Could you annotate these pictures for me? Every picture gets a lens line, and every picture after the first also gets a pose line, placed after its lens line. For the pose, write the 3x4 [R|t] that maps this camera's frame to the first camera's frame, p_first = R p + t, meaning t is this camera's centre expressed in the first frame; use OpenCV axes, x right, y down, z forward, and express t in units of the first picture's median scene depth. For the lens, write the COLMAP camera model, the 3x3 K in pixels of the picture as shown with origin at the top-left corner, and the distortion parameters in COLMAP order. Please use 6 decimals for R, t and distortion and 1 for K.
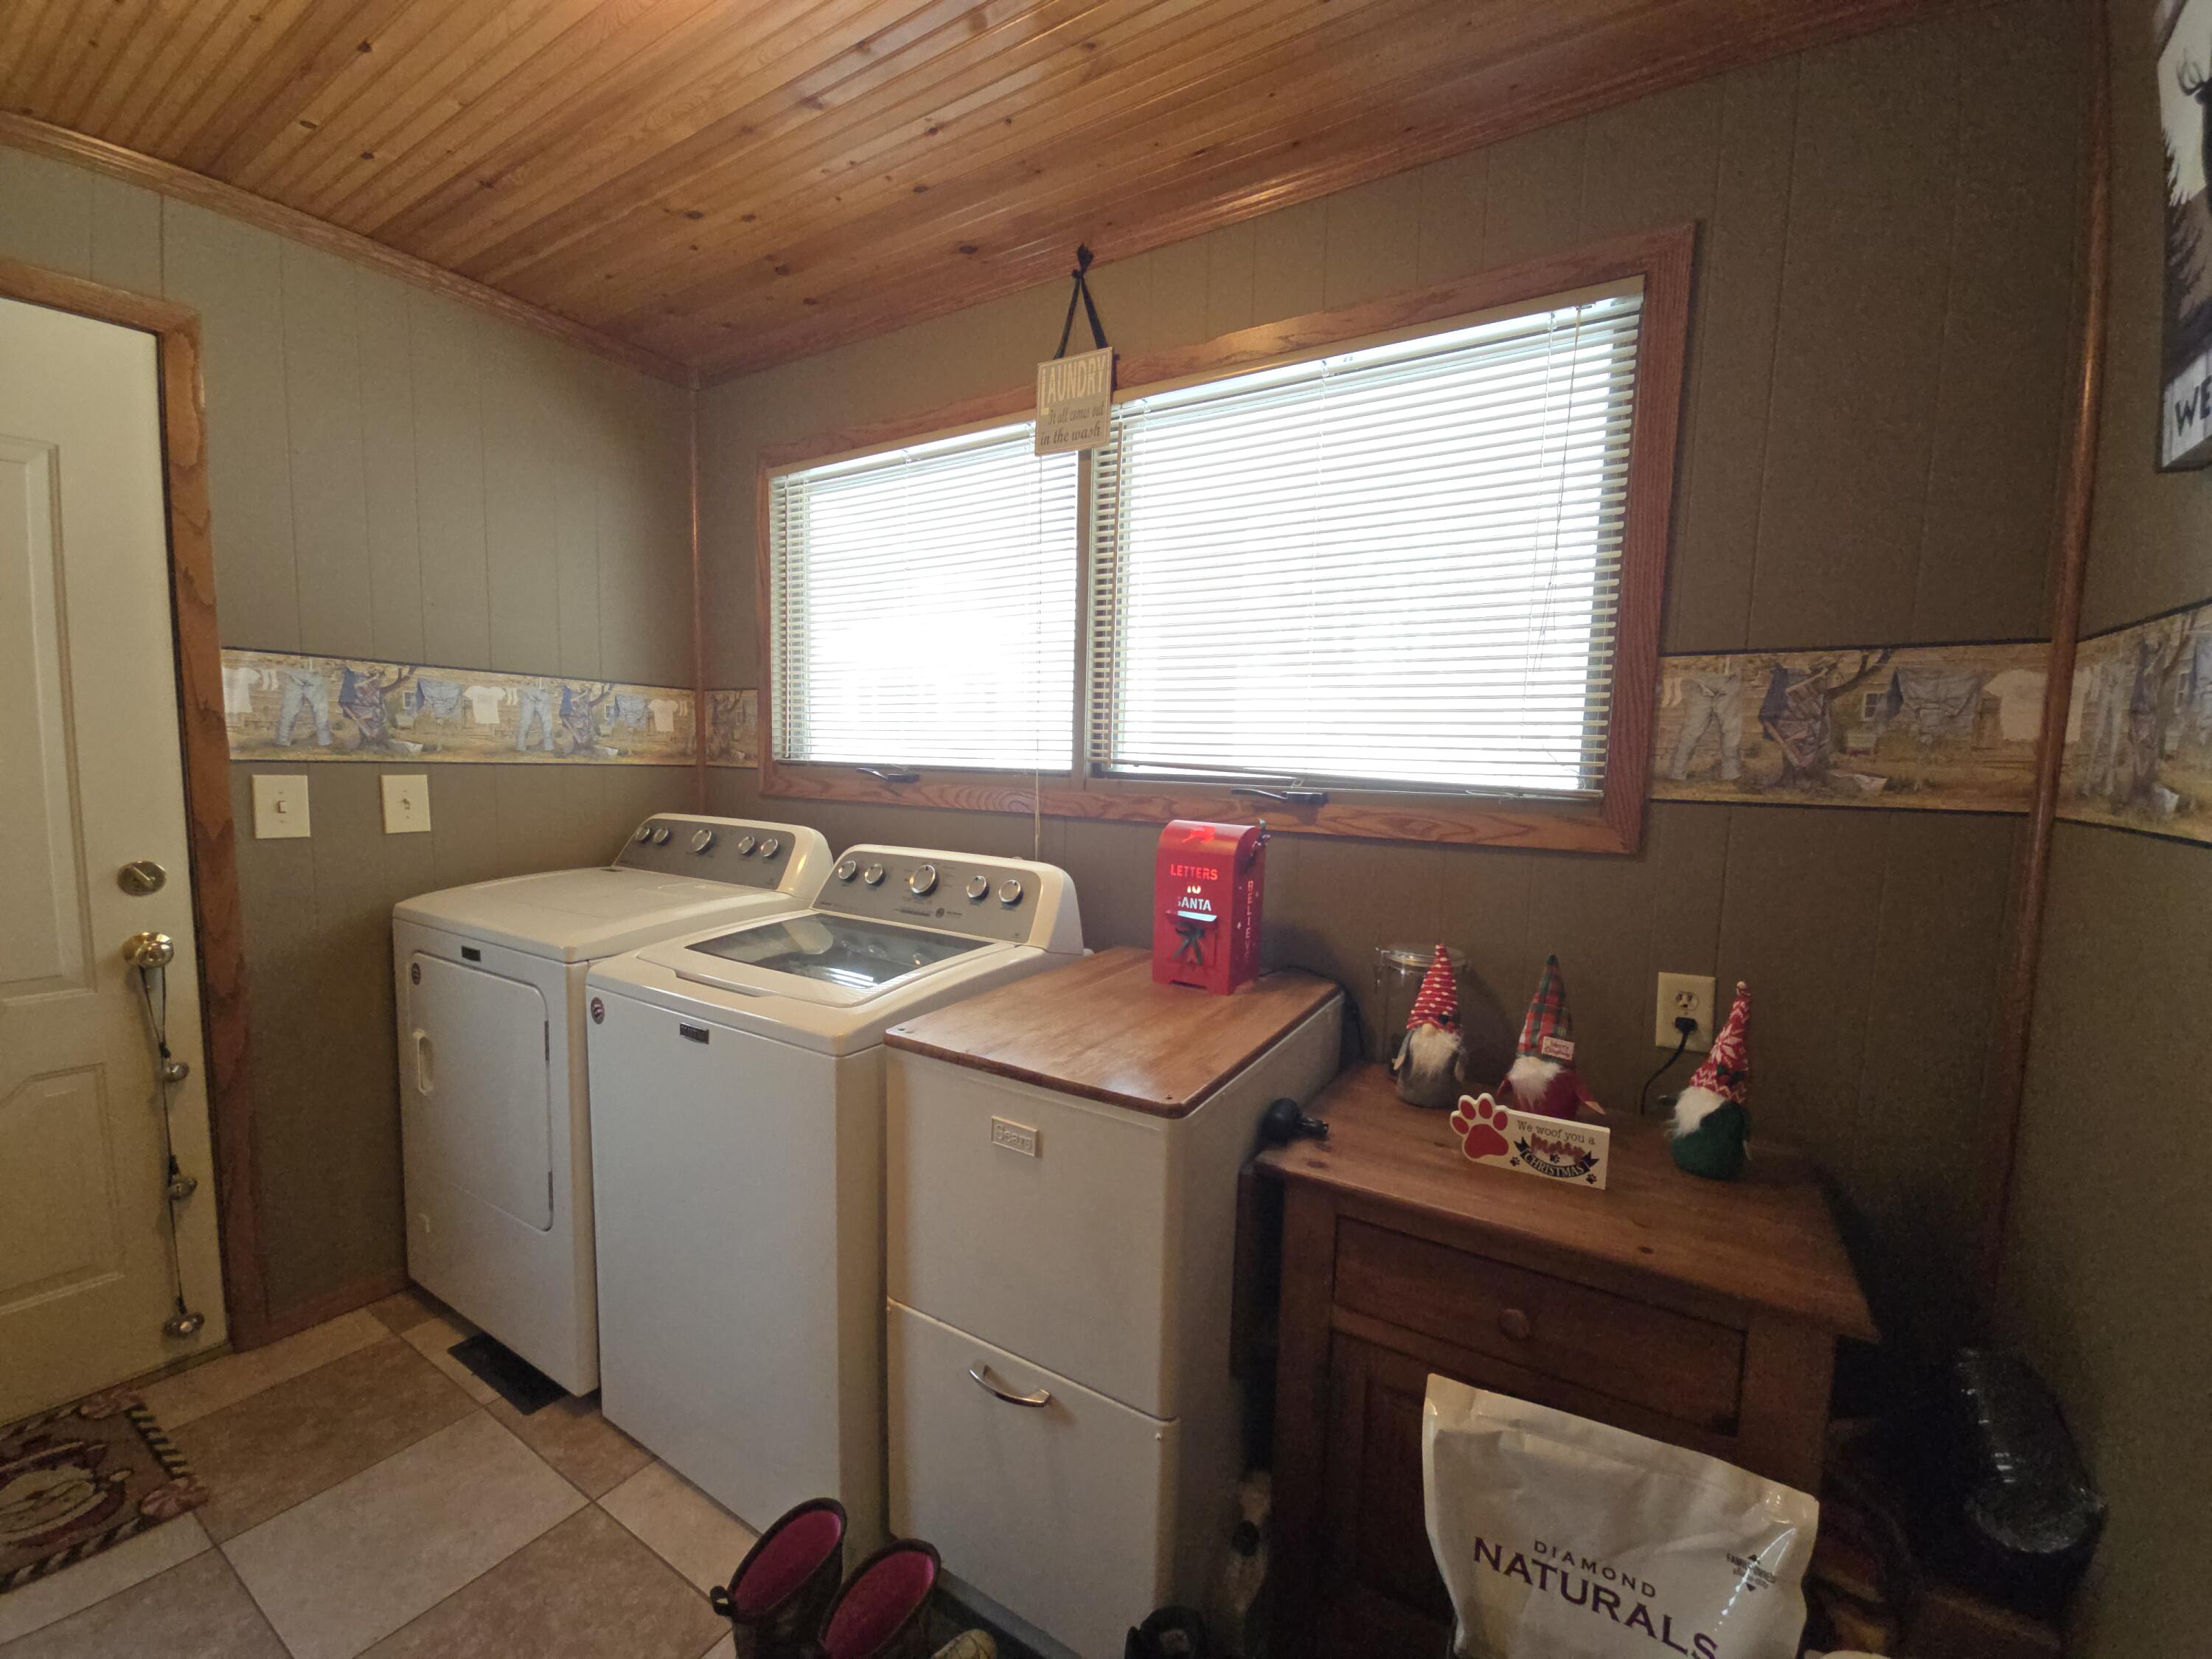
lens RADIAL K [[892.5, 0, 1106.6], [0, 892.5, 849.6], [0, 0, 1]] dist [0.004691, -0.005011]
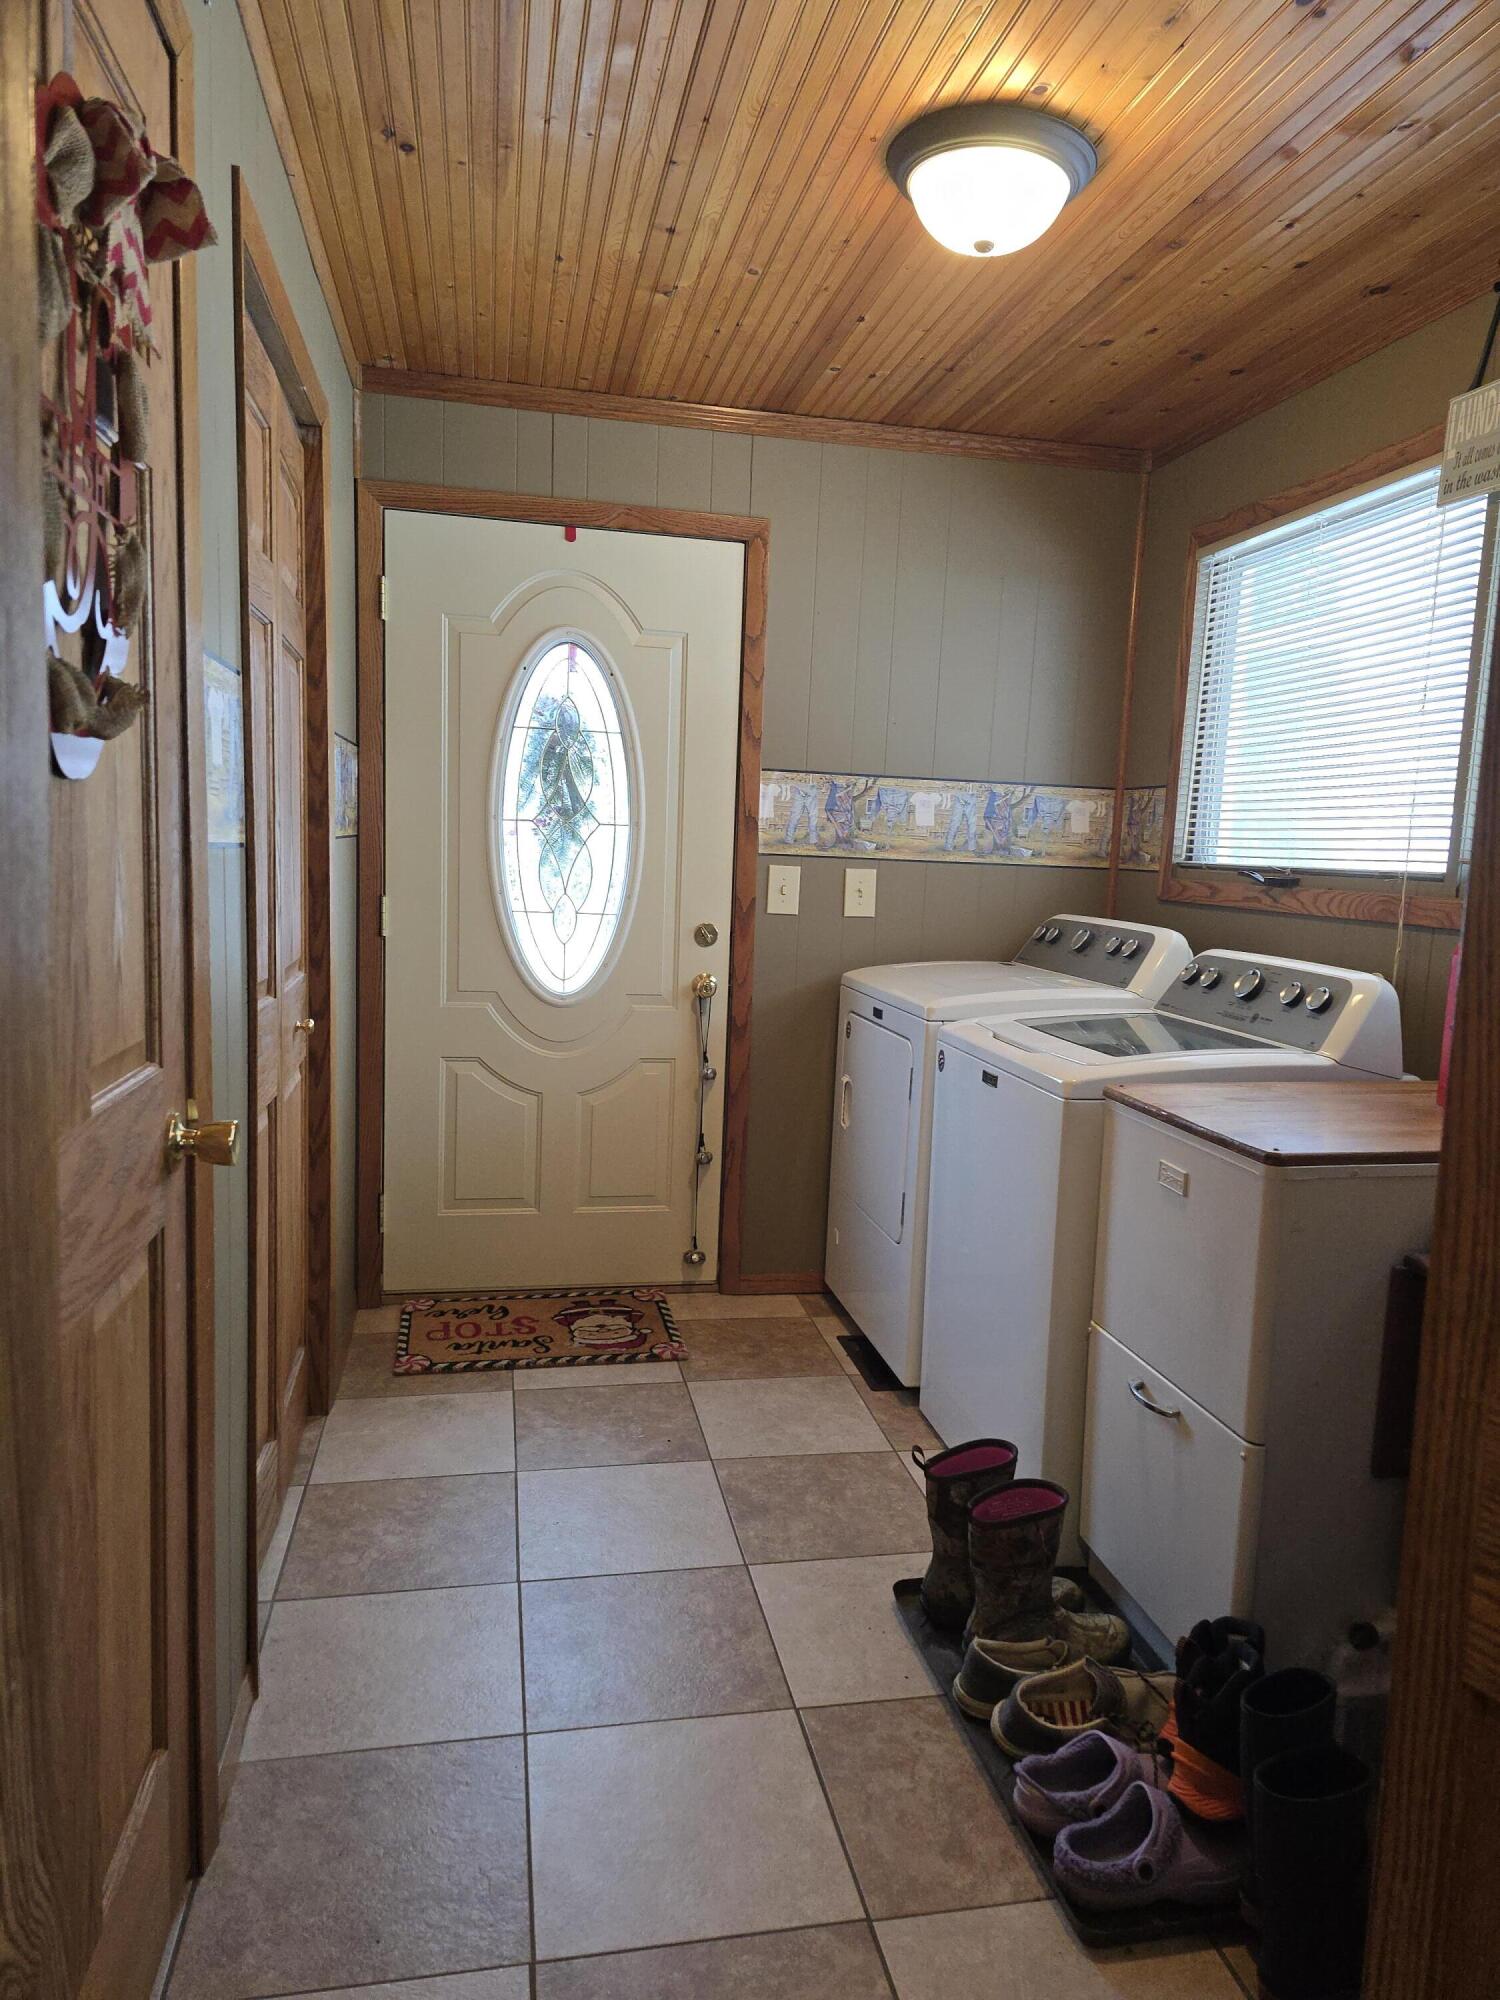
lens RADIAL K [[1330.0, 0, 793.5], [0, 1330.0, 1012.5], [0, 0, 1]] dist [0.071496, -0.063265]
pose [[0.703600, 0.091871, -0.704632, 0.462273], [-0.095307, 0.994848, 0.034543, 0.060247], [0.704176, 0.042852, 0.708732, -0.352737]]
